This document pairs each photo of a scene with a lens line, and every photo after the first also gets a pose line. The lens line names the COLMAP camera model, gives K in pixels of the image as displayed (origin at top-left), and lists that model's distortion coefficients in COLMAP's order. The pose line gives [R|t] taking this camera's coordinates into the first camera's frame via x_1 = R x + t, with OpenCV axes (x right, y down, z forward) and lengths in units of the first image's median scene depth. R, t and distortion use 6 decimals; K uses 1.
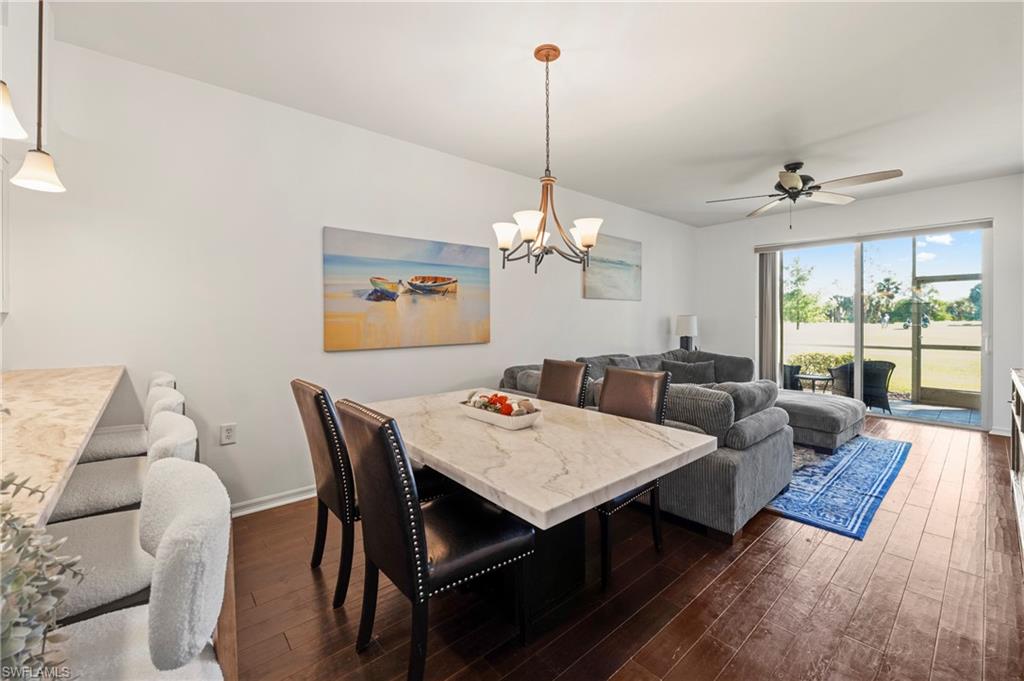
lens RADIAL K [[418.4, 0, 513.1], [0, 418.4, 316.3], [0, 0, 1]] dist [-0.011589, -0.000023]
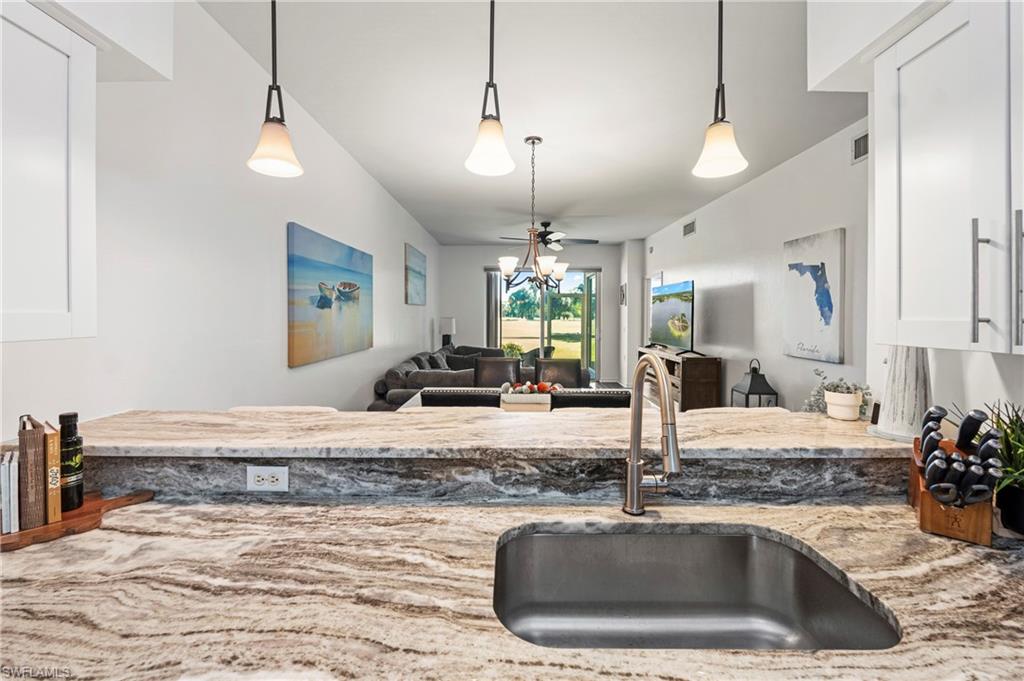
lens RADIAL K [[418.4, 0, 513.1], [0, 418.4, 316.3], [0, 0, 1]] dist [-0.011589, -0.000023]
pose [[0.646853, 0.001726, 0.762613, -0.723490], [-0.009016, 0.999945, 0.005385, -0.026785], [-0.762562, -0.010359, 0.646833, 0.082315]]
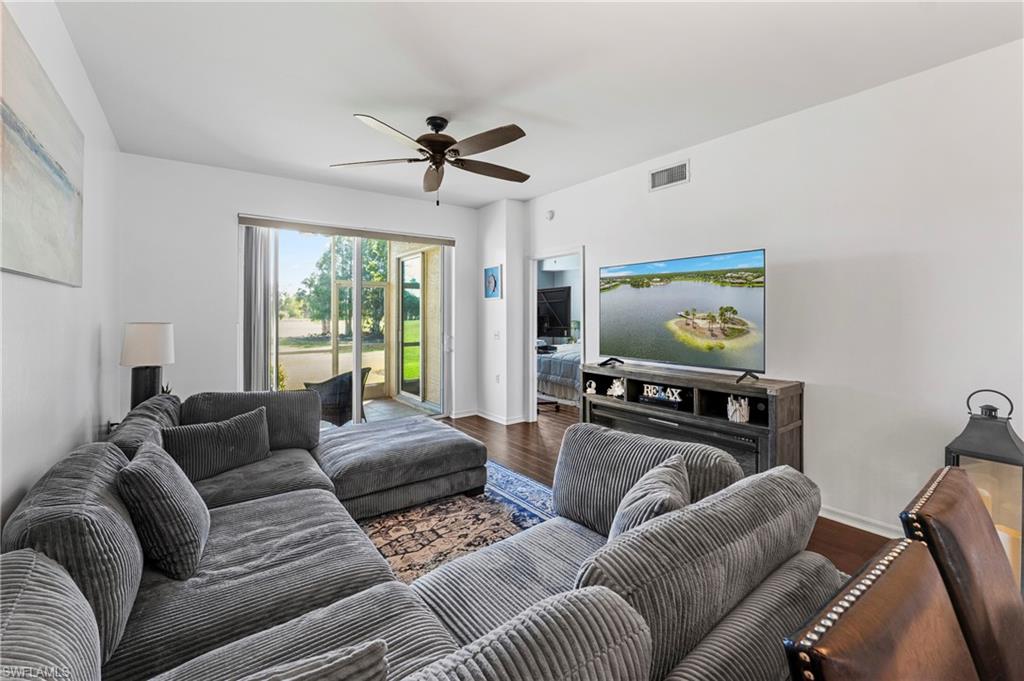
lens RADIAL K [[430.9, 0, 513.3], [0, 430.9, 308.2], [0, 0, 1]] dist [-0.009095, 0.000091]
pose [[0.065956, 0.013513, 0.997731, -0.091551], [0.001240, 0.999906, -0.013624, -0.021460], [-0.997822, 0.002136, 0.065933, 0.973735]]
